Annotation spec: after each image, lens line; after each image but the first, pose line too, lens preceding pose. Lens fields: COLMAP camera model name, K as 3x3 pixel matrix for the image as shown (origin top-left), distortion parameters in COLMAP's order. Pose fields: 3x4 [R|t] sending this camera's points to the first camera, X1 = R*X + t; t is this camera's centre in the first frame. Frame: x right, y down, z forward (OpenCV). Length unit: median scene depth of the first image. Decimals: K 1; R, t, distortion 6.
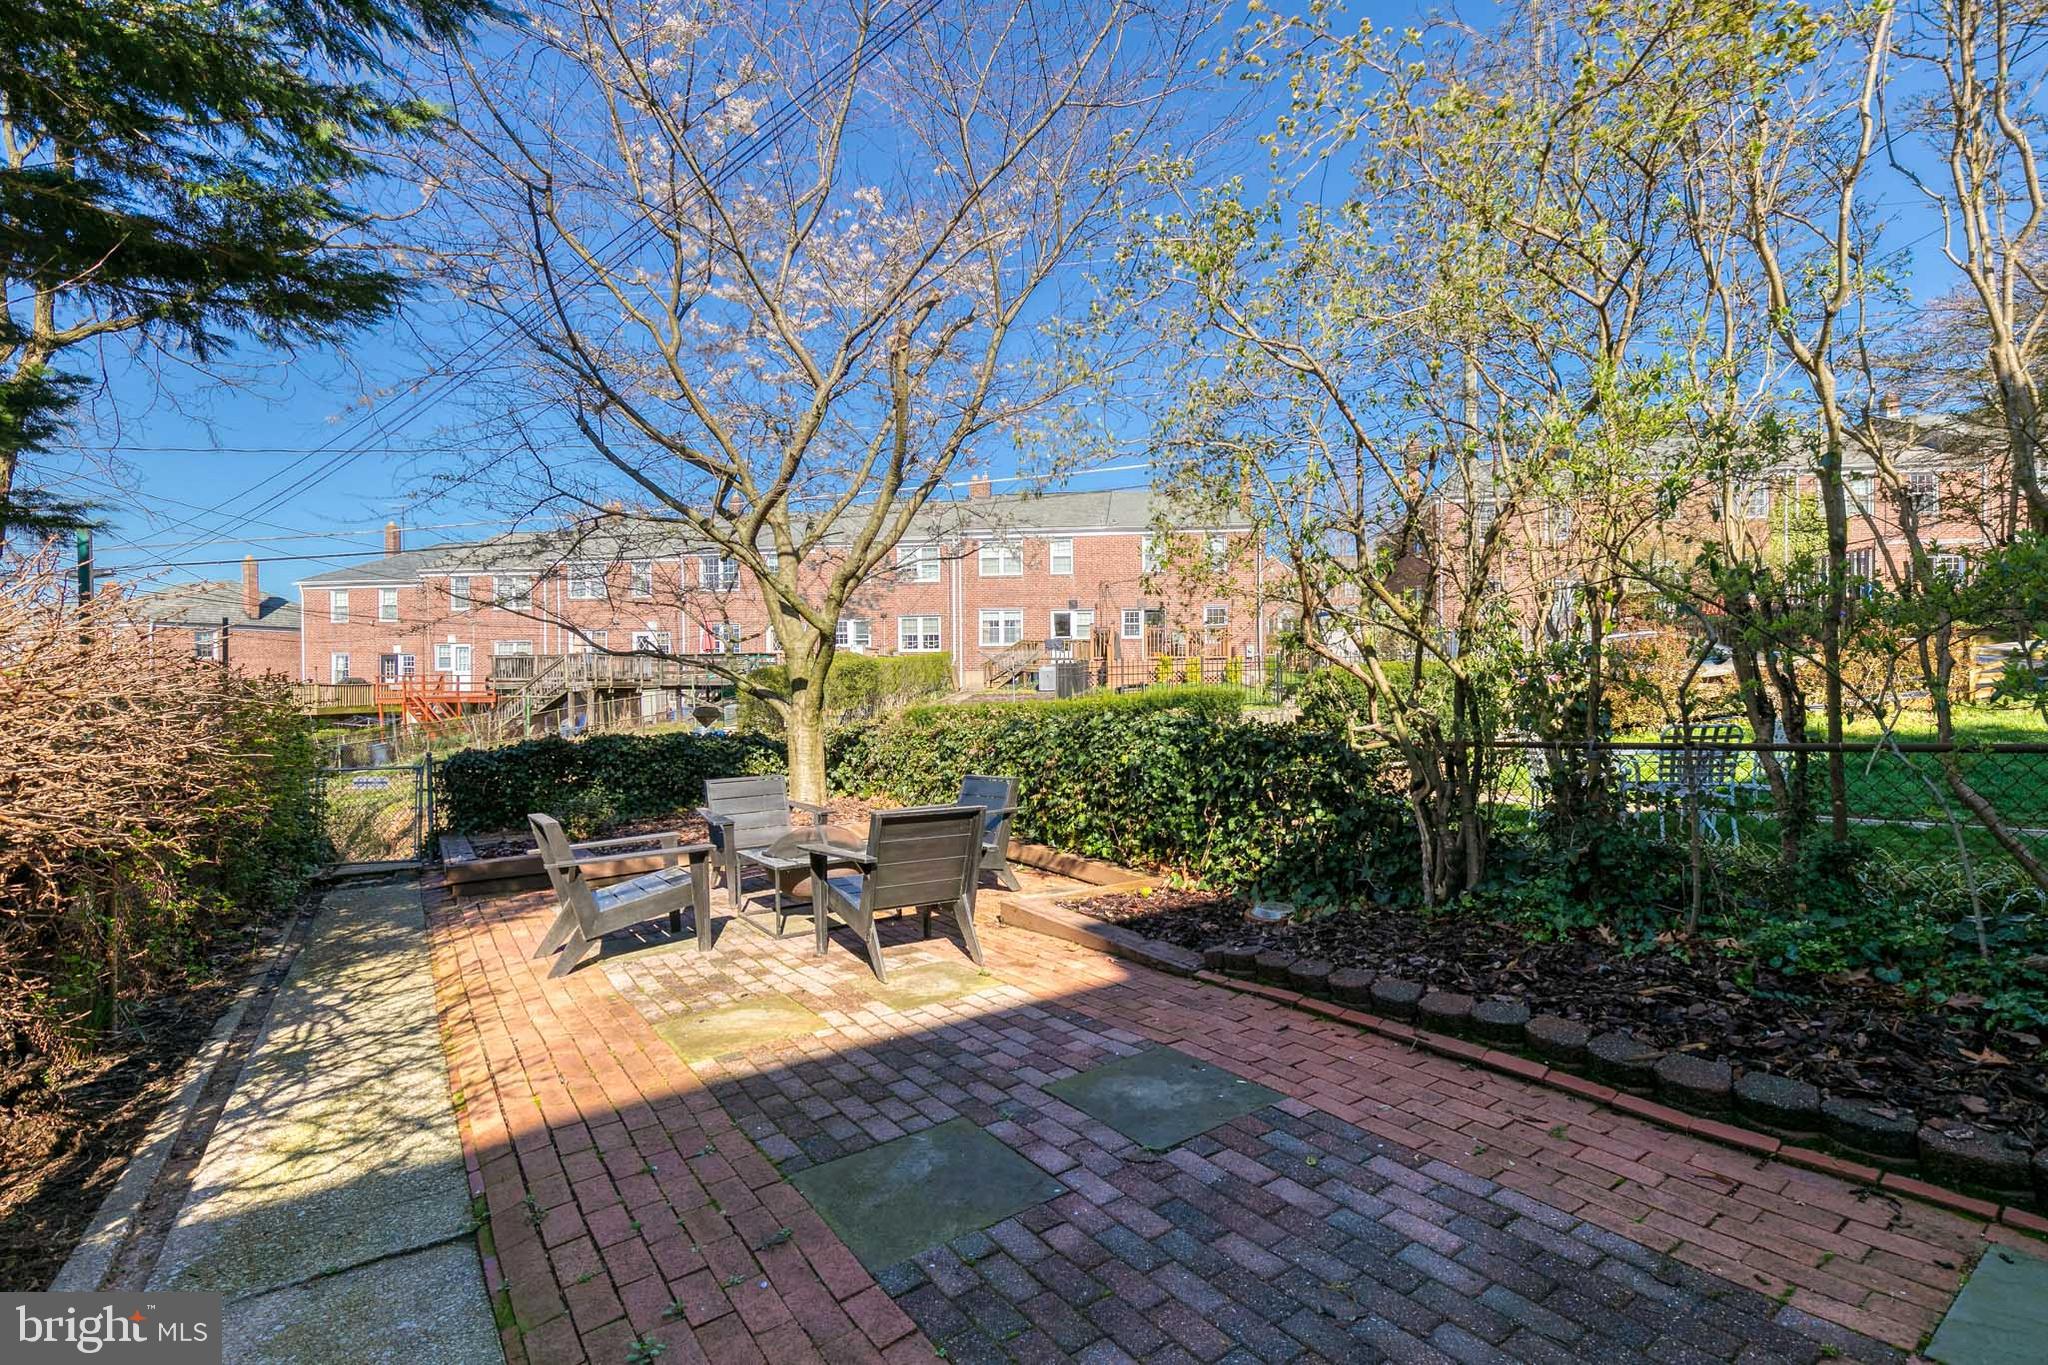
lens RADIAL K [[910.5, 0, 1024.0], [0, 910.5, 682.5], [0, 0, 1]] dist [0.010194, -0.000114]
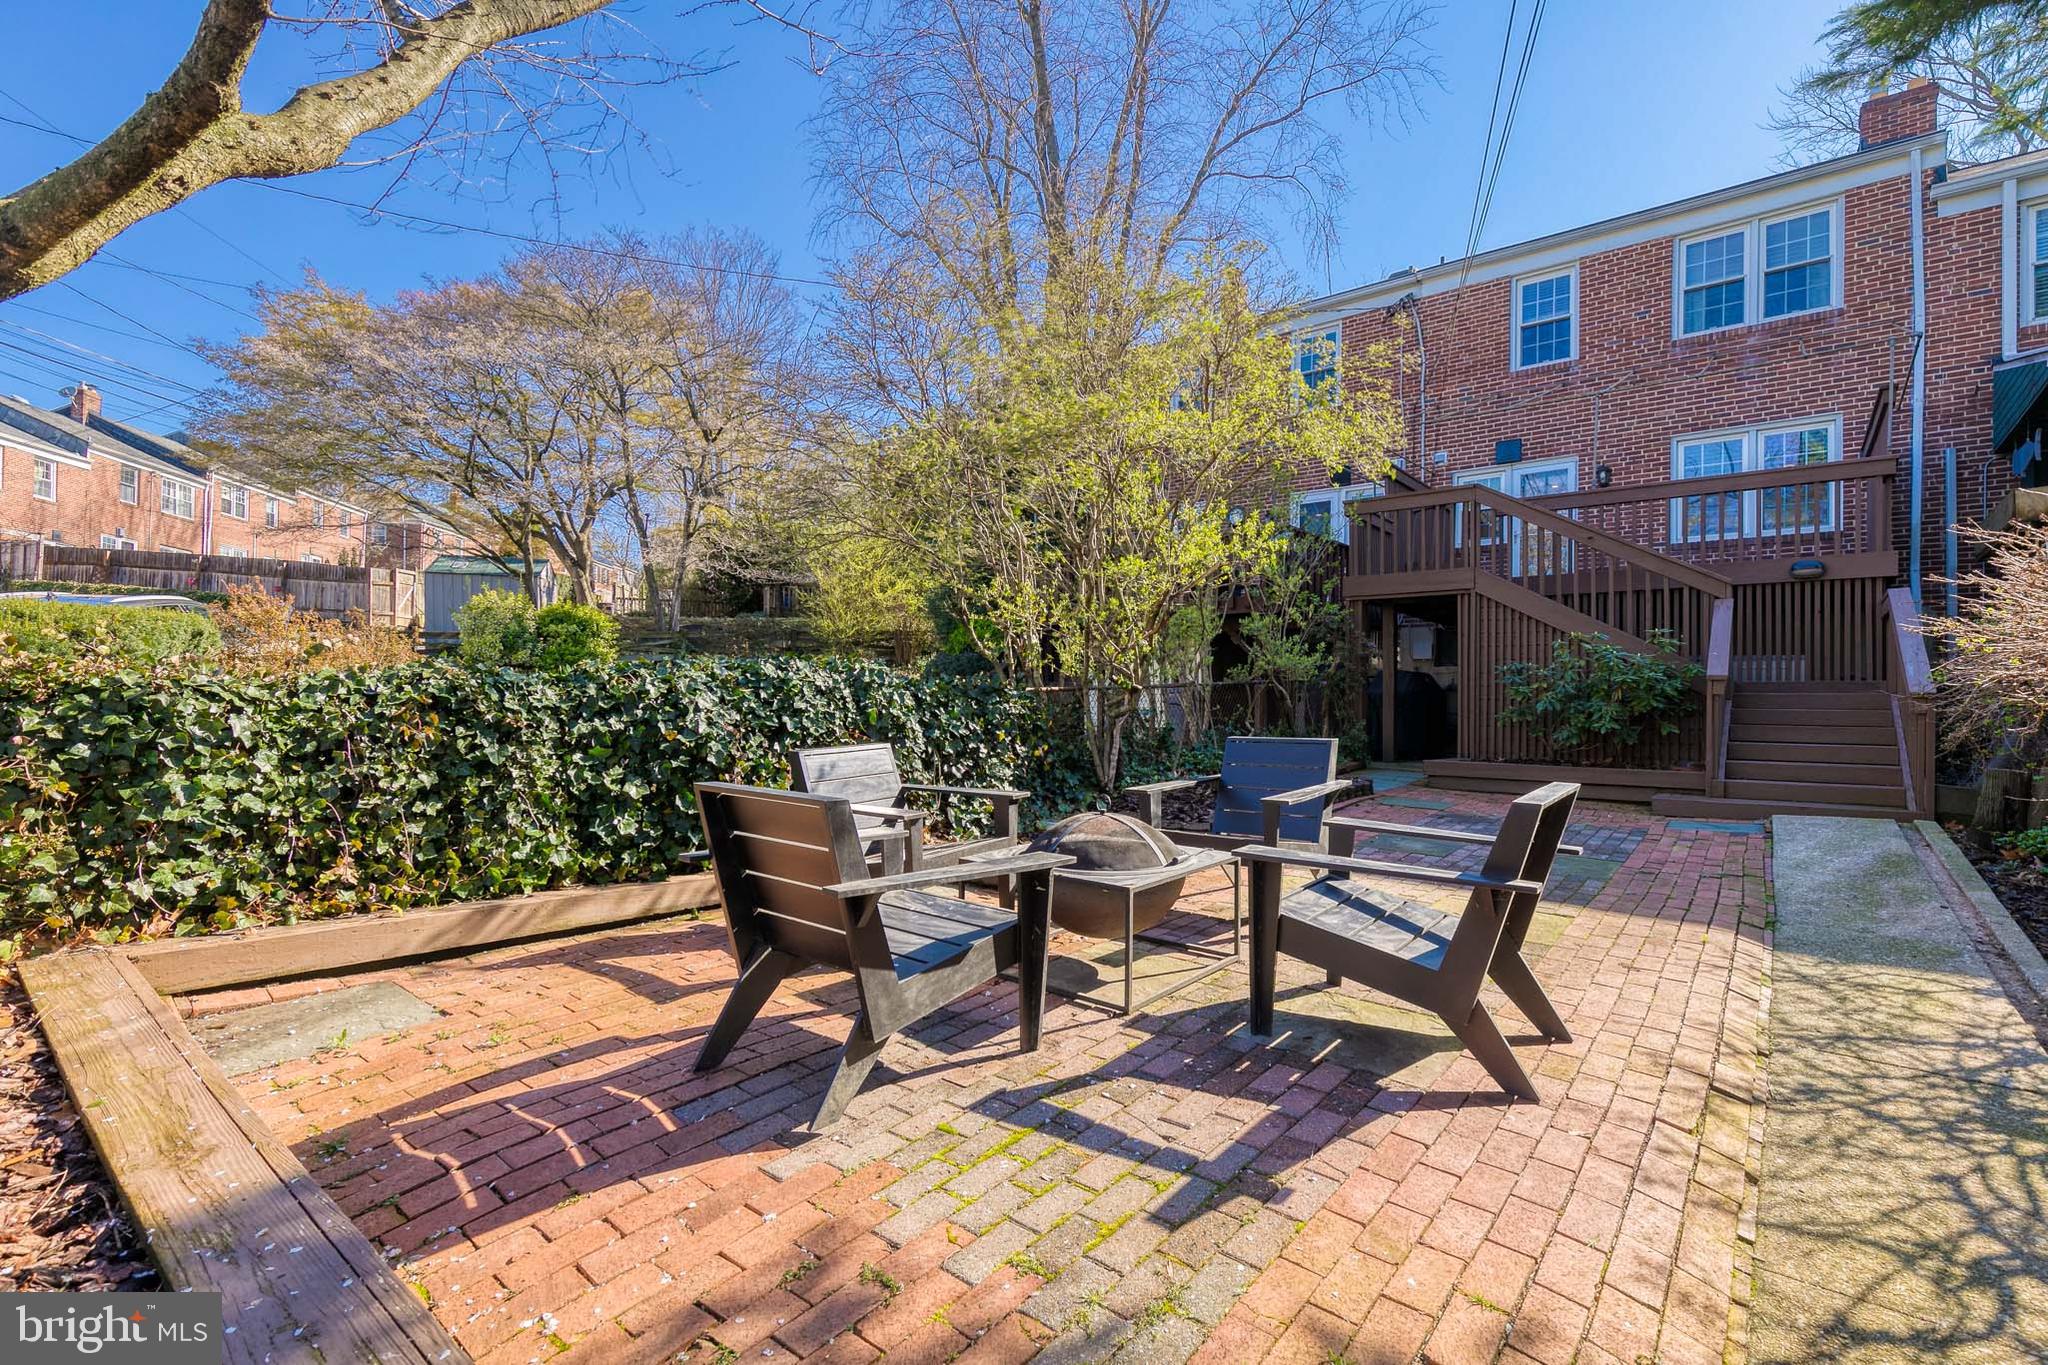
lens RADIAL K [[937.8, 0, 1026.3], [0, 937.8, 676.3], [0, 0, 1]] dist [0.004029, -0.001036]
pose [[-0.280764, 0.028635, 0.959350, -0.897535], [-0.020565, 0.999146, -0.035842, 0.099090], [-0.959557, -0.029792, -0.279935, 1.340775]]
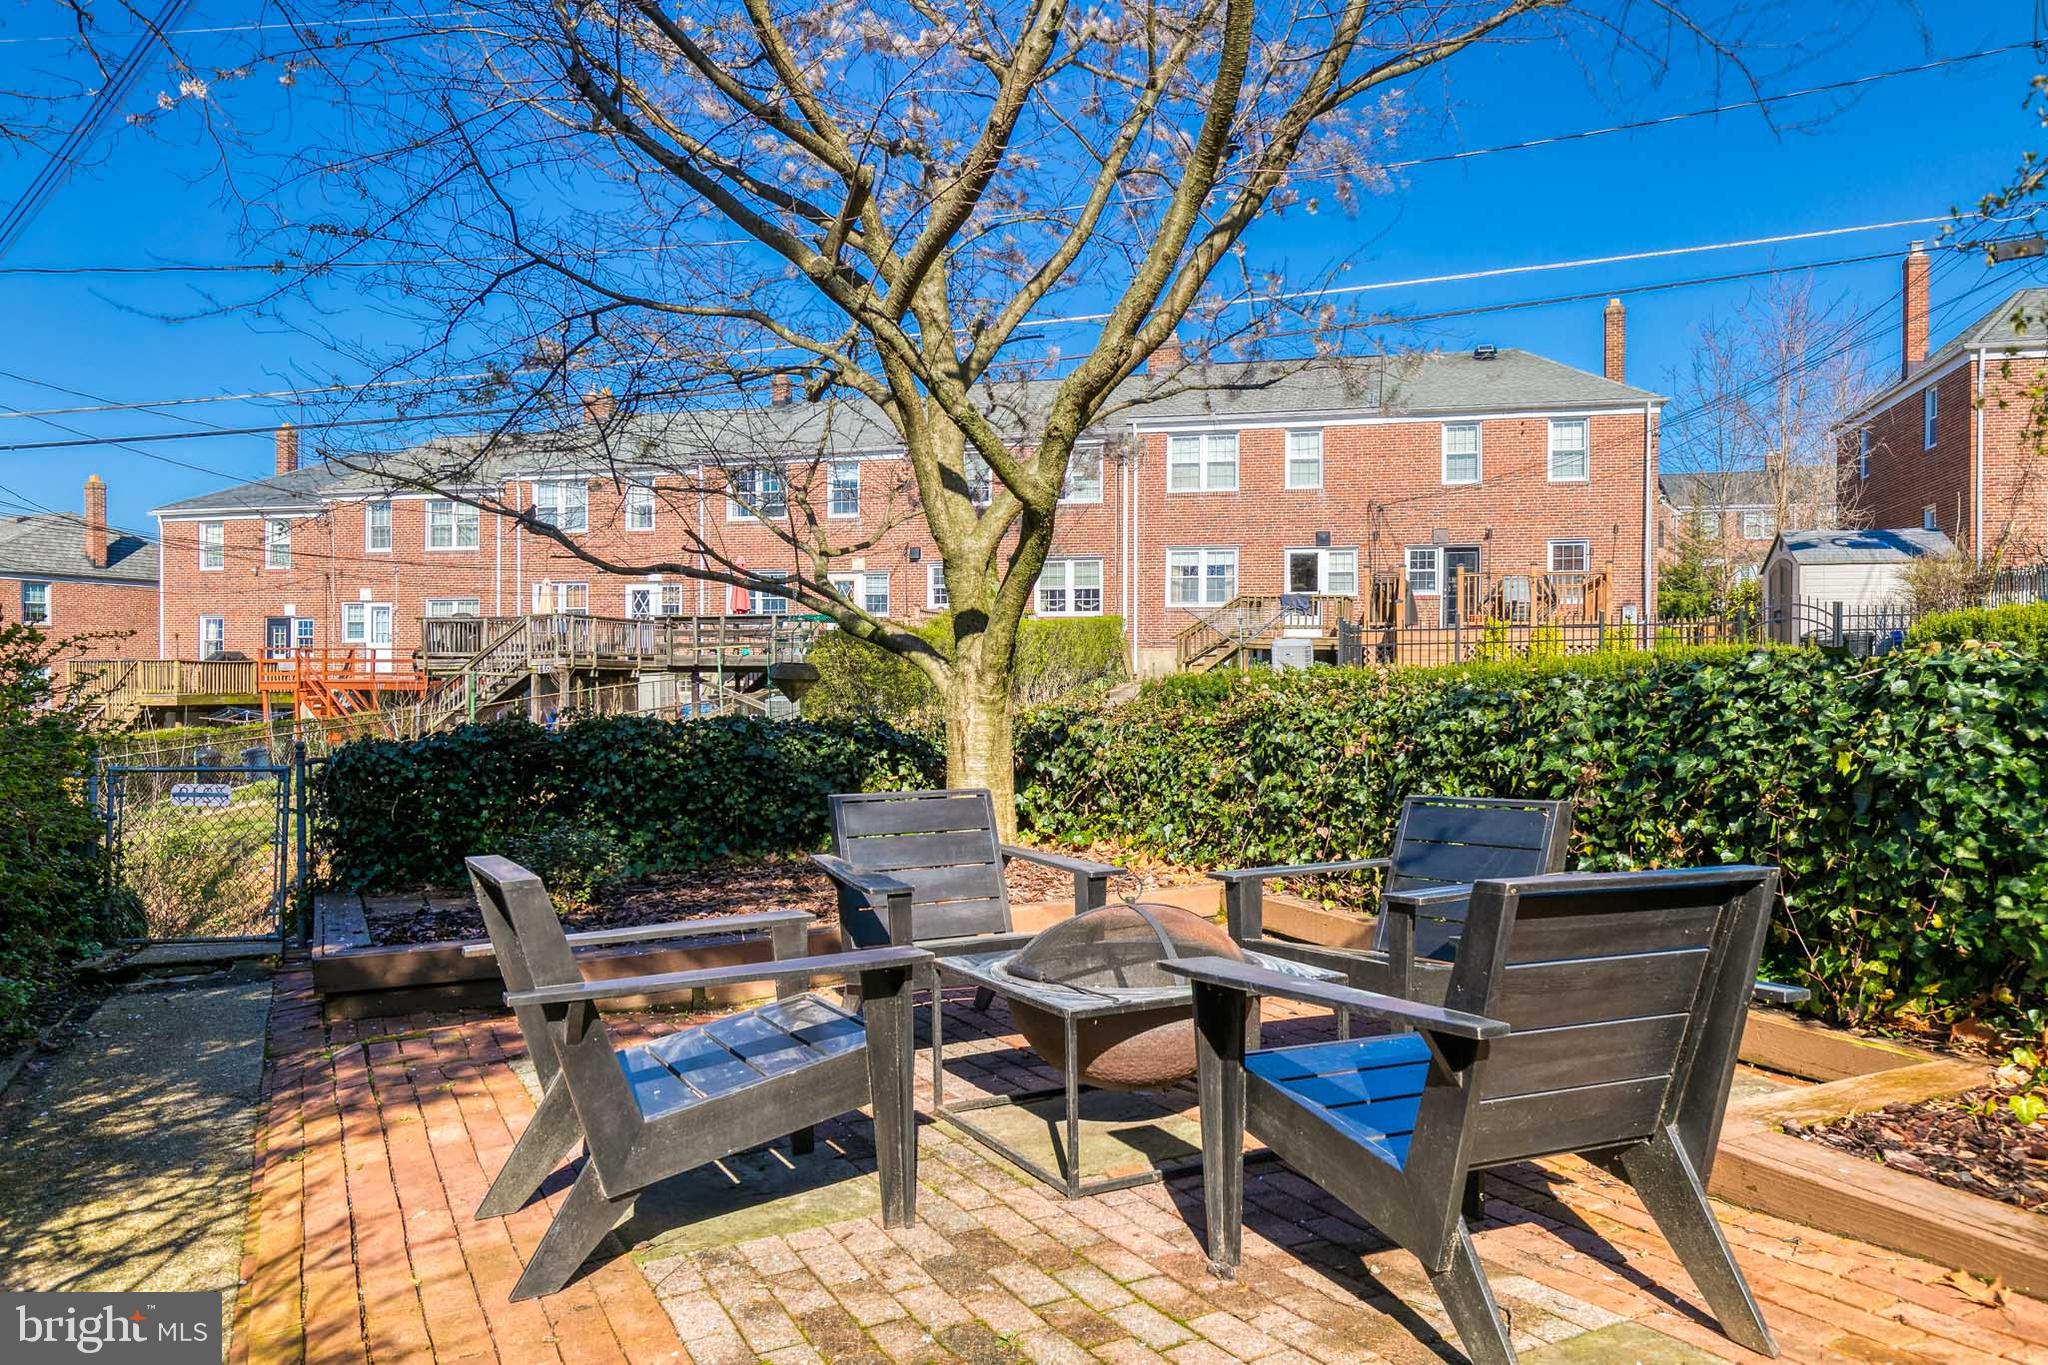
lens RADIAL K [[1380.8, 0, 1024.0], [0, 1380.8, 682.5], [0, 0, 1]] dist [0.003033, 0.000422]
pose [[0.992967, 0.010066, -0.117961, -0.219212], [-0.009798, 0.999948, 0.002850, 0.059981], [0.117984, -0.001675, 0.993014, 0.408010]]
